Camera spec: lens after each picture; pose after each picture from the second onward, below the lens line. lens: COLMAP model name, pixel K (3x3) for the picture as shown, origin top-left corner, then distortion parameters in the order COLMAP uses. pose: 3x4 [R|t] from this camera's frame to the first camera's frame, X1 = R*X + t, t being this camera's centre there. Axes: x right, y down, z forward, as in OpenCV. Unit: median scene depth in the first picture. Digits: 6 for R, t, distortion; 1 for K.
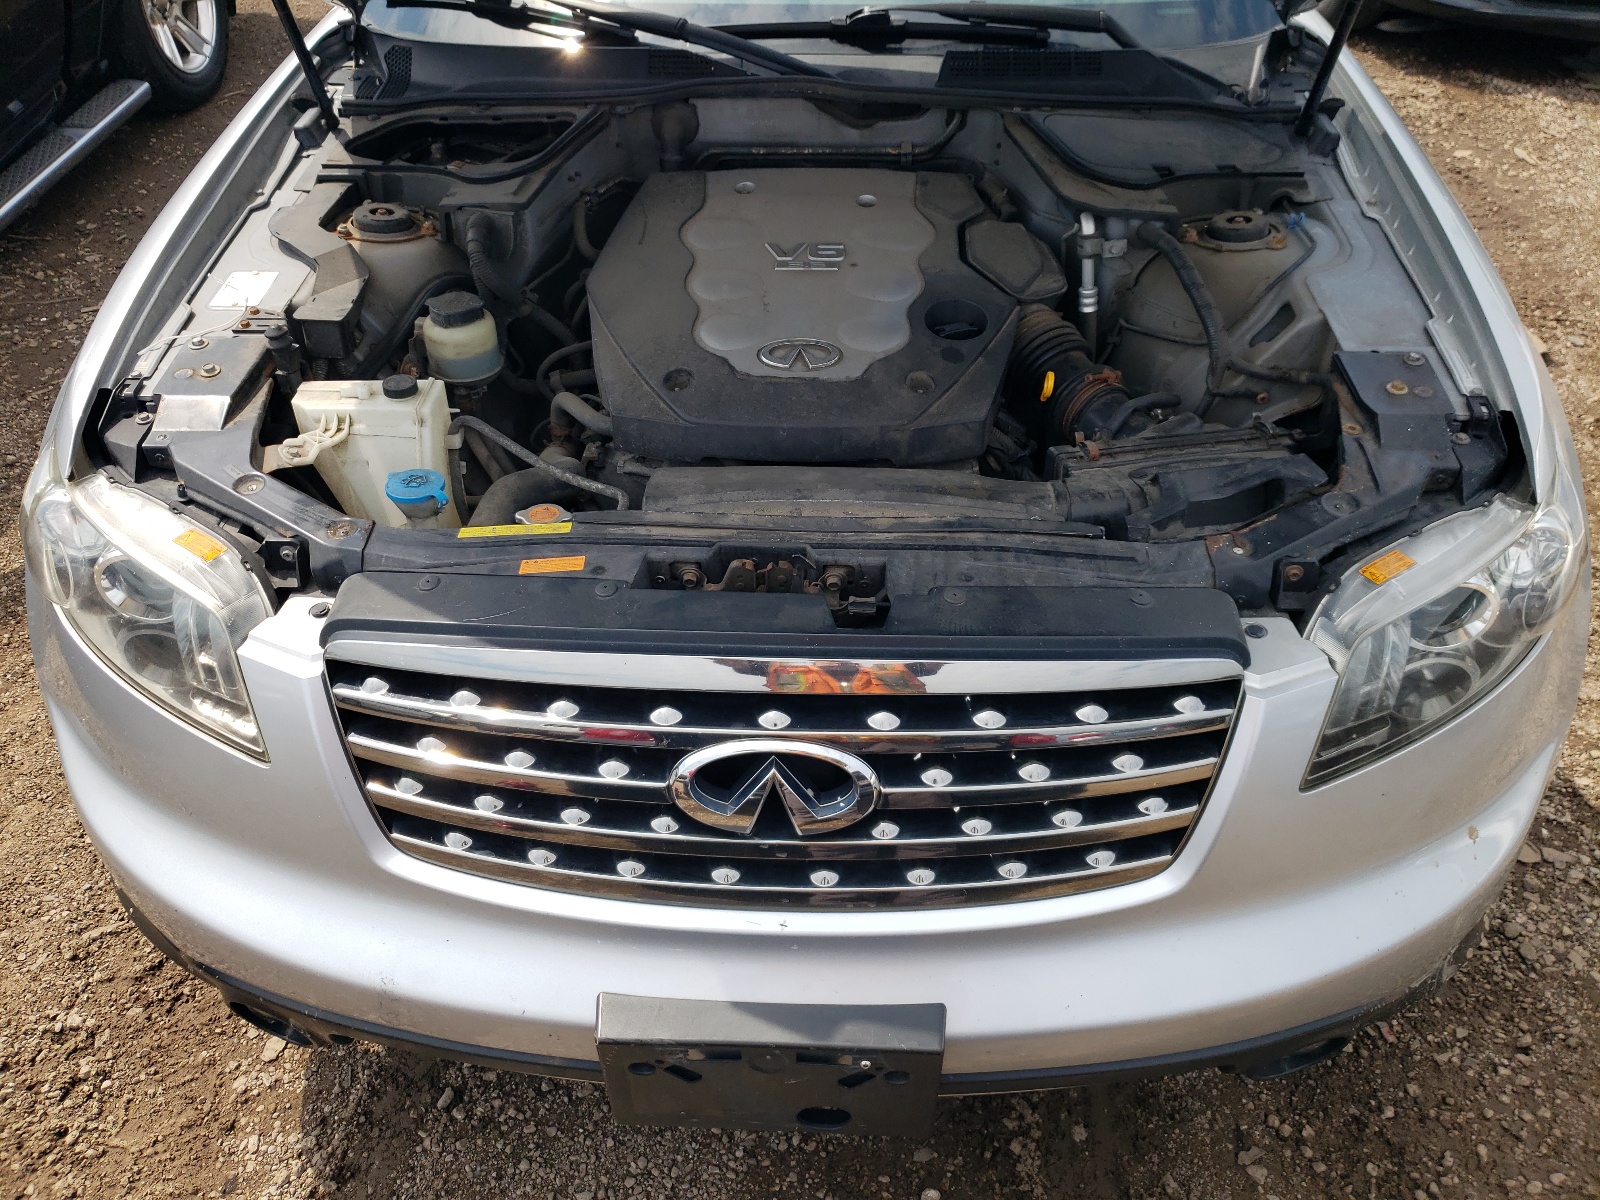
lens RADIAL K [[1224.8, 0, 800.0], [0, 1224.8, 600.0], [0, 0, 1]] dist [-0.001897, -0.003590]
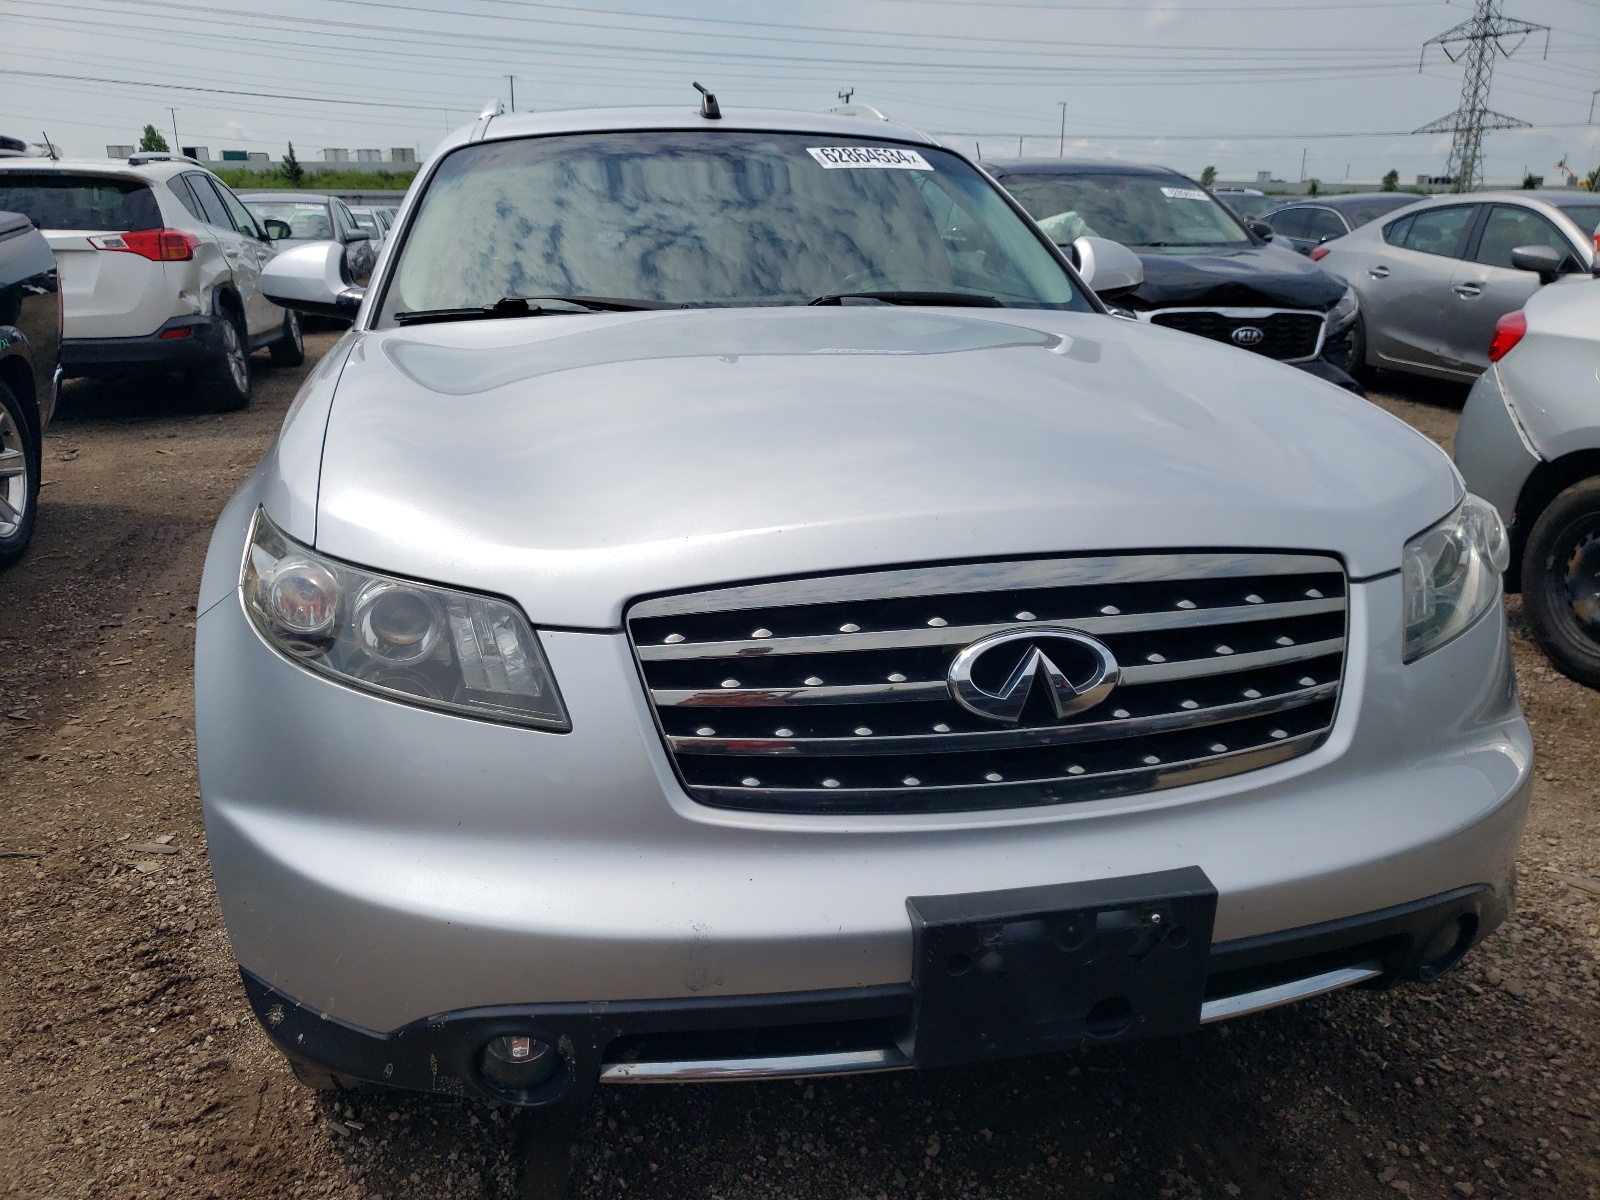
lens RADIAL K [[1189.0, 0, 800.0], [0, 1189.0, 600.0], [0, 0, 1]] dist [0.072552, -0.098657]
pose [[0.970469, -0.077330, 0.228496, -0.310171], [0.157841, 0.919865, -0.359074, 0.289116], [-0.182418, 0.384536, 0.904906, -0.024946]]
